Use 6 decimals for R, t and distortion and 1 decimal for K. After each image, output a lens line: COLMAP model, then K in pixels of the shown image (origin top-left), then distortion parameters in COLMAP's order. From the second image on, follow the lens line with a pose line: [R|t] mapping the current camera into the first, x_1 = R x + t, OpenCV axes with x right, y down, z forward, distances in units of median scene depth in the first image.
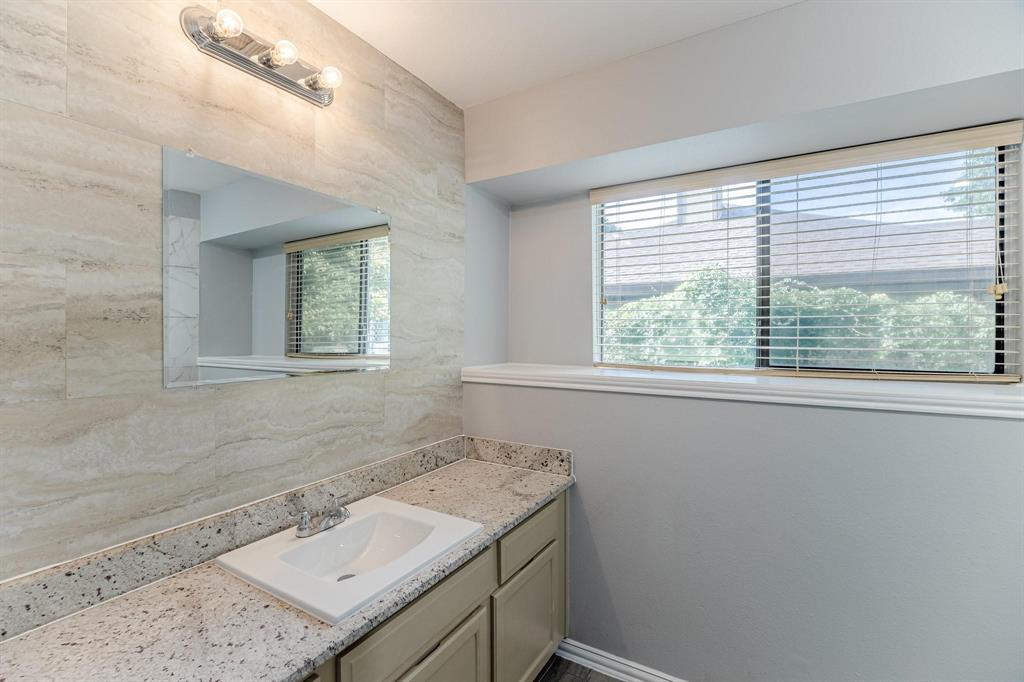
lens RADIAL K [[461.5, 0, 511.8], [0, 461.5, 328.1], [0, 0, 1]] dist [-0.002332, -0.000733]
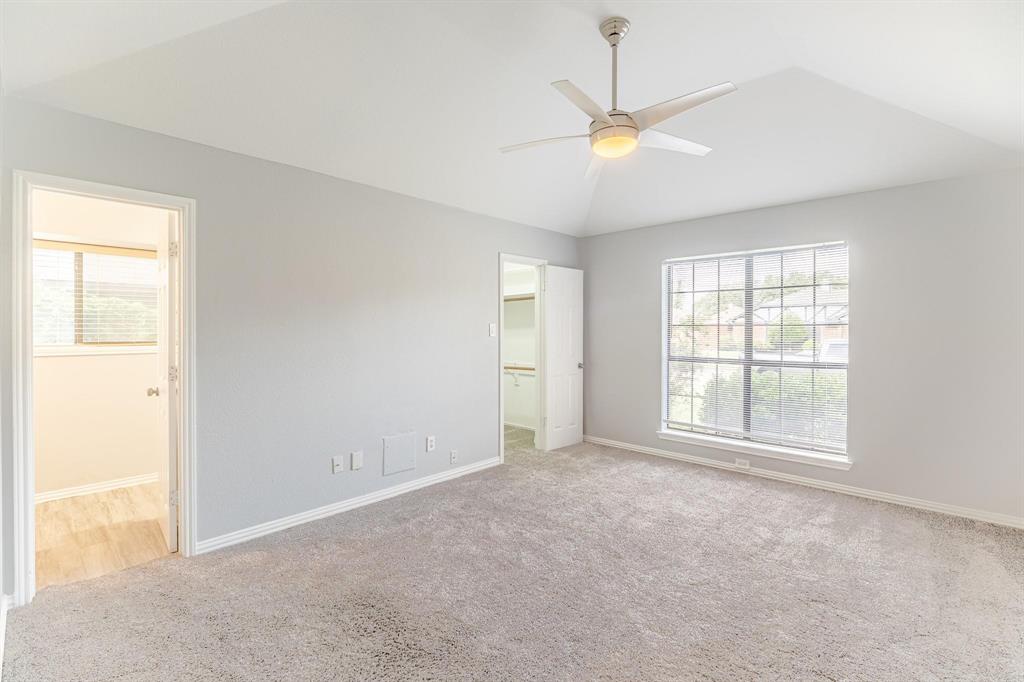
lens RADIAL K [[461.5, 0, 511.8], [0, 461.5, 328.1], [0, 0, 1]] dist [-0.002332, -0.000733]
pose [[0.217268, -0.003459, 0.976106, -1.037914], [-0.007801, 0.999956, 0.005280, -0.007275], [-0.976081, -0.008762, 0.217231, -1.332649]]
